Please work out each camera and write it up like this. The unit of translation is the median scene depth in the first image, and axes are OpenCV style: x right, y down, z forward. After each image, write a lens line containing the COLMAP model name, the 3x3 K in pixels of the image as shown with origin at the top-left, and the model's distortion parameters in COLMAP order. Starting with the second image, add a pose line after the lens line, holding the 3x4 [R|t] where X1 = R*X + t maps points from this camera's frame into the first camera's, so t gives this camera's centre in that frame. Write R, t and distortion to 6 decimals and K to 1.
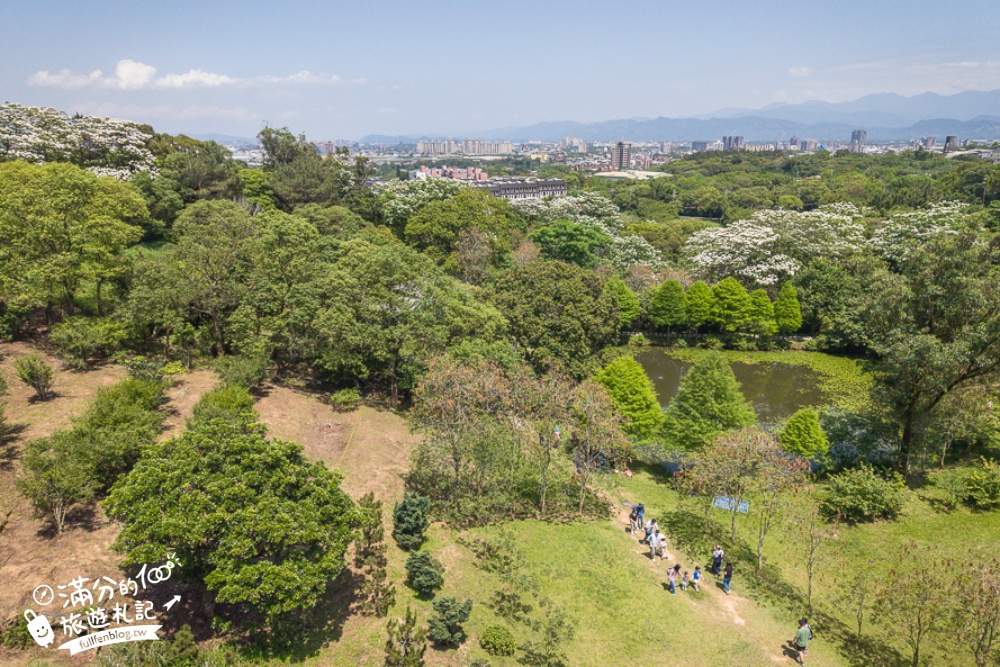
lens RADIAL K [[671.4, 0, 500.0], [0, 671.4, 333.5], [0, 0, 1]] dist [0.009675, 0.003756]
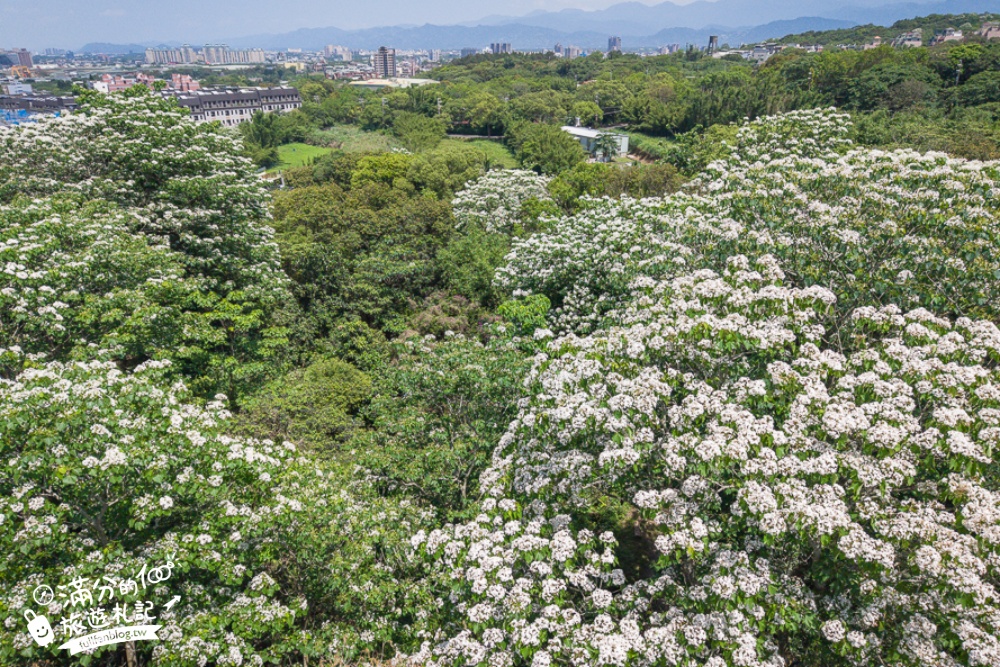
lens RADIAL K [[671.4, 0, 500.0], [0, 671.4, 333.5], [0, 0, 1]] dist [0.009675, 0.003756]
pose [[0.948877, -0.126573, 0.289158, 0.084670], [0.091036, 0.986892, 0.133257, -0.056102], [-0.302234, -0.100121, 0.947961, 0.279349]]
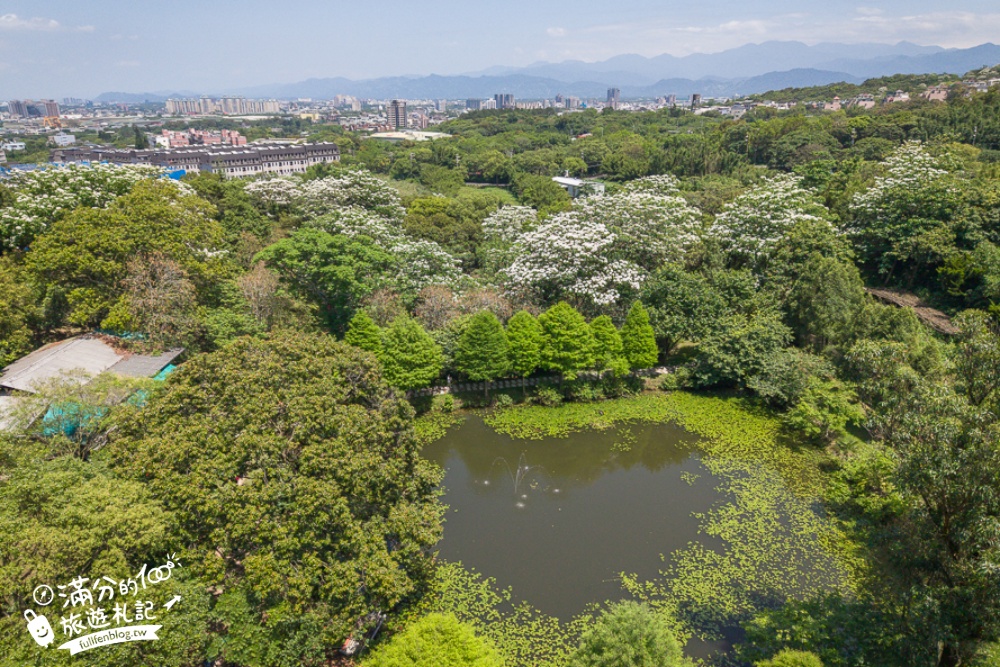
lens RADIAL K [[668.1, 0, 500.0], [0, 668.1, 333.5], [0, 0, 1]] dist [0.044288, -0.041591]
pose [[0.950210, -0.105815, 0.293093, 0.021074], [0.088904, 0.993544, 0.070470, -0.031072], [-0.298658, -0.040905, 0.953483, 0.102897]]
